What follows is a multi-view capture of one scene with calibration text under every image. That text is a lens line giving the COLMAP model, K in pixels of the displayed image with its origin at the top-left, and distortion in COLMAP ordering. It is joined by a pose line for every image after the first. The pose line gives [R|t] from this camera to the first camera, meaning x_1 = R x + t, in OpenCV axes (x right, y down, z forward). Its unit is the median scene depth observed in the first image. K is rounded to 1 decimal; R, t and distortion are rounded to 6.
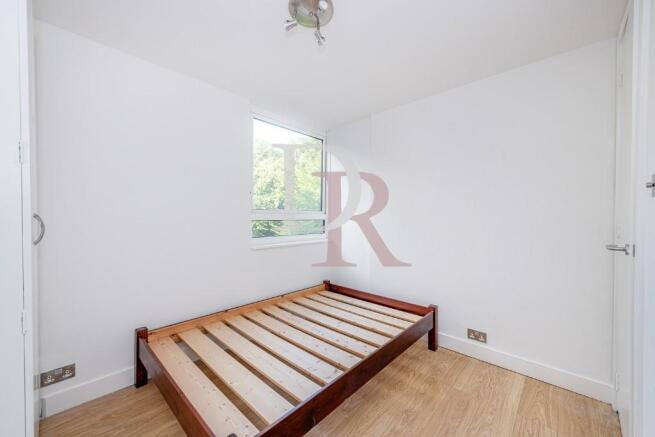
lens RADIAL K [[257.0, 0, 327.8], [0, 257.0, 219.7], [0, 0, 1]] dist [0.001204, 0.000036]
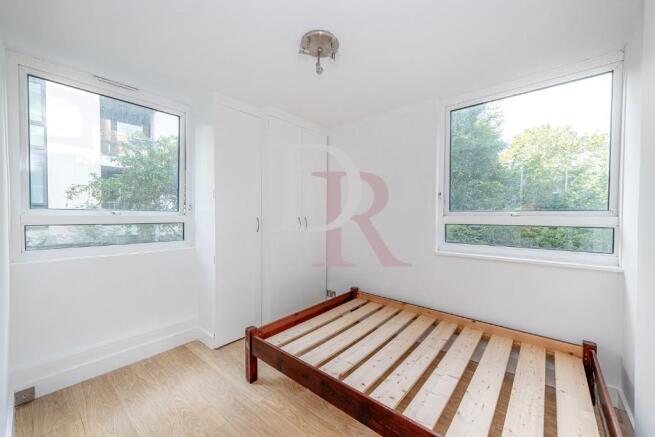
lens RADIAL K [[257.0, 0, 327.8], [0, 257.0, 217.0], [0, 0, 1]] dist [0.001204, 0.000036]
pose [[0.035720, 0.017744, -0.999204, 0.702059], [-0.008060, 0.999815, 0.017467, -0.039714], [0.999329, 0.007430, 0.035856, 0.611778]]
